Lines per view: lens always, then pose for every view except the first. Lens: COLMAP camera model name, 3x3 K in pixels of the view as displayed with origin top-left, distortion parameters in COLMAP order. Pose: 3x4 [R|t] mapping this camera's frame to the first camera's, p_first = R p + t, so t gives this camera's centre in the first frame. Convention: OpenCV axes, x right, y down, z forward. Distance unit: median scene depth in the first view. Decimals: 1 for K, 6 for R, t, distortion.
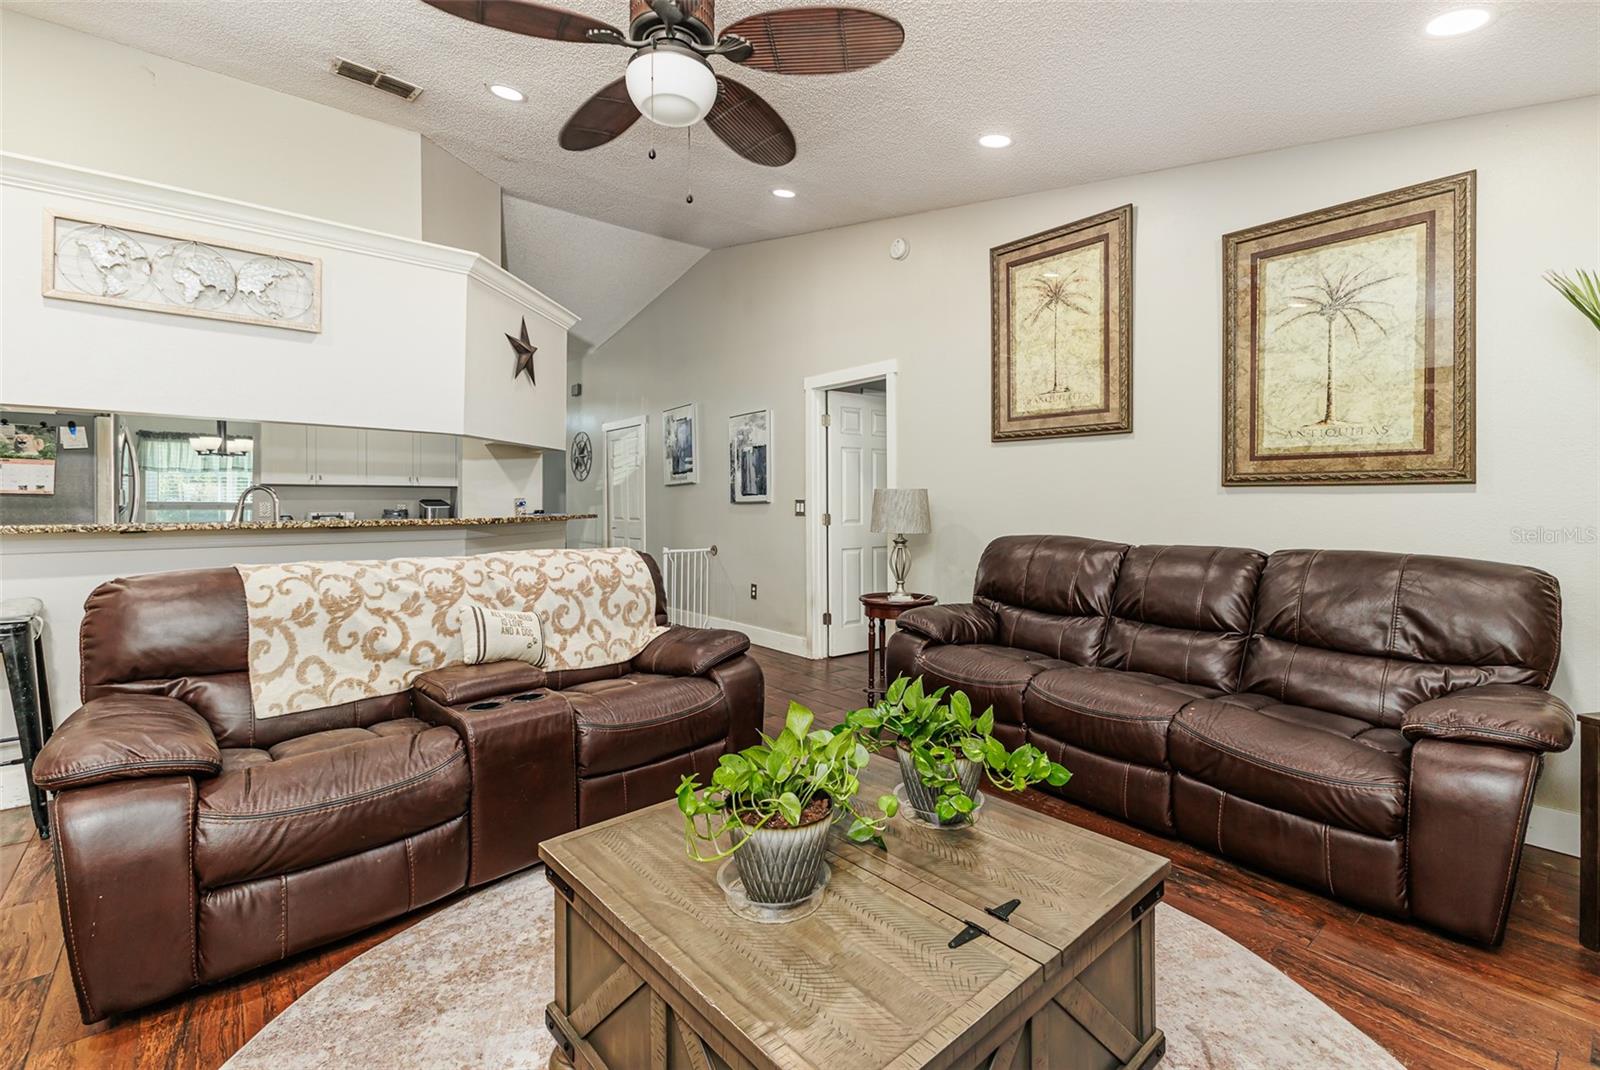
lens RADIAL K [[698.0, 0, 801.6], [0, 698.0, 503.8], [0, 0, 1]] dist [0.009324, -0.001392]
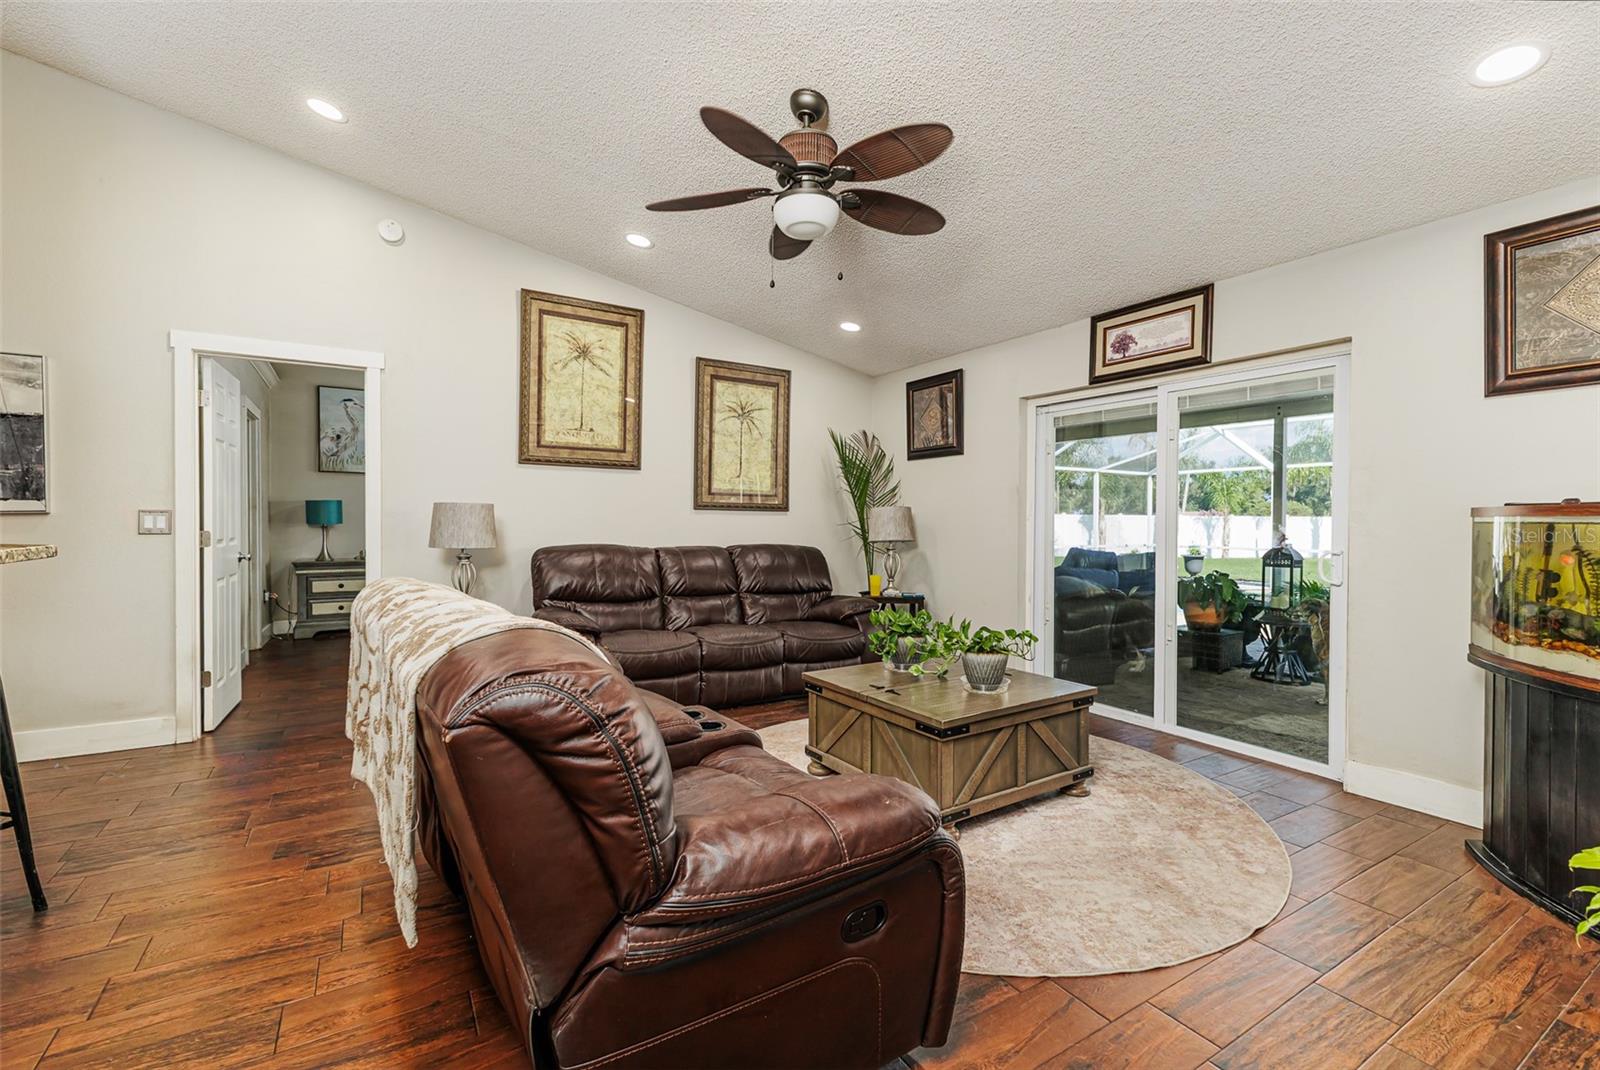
lens RADIAL K [[698.0, 0, 787.5], [0, 698.0, 527.7], [0, 0, 1]] dist [0.009324, -0.001392]
pose [[0.163708, -0.011403, 0.986443, -0.833031], [-0.008974, 0.999875, 0.013047, -0.004630], [-0.986468, -0.010988, 0.163585, 0.439105]]
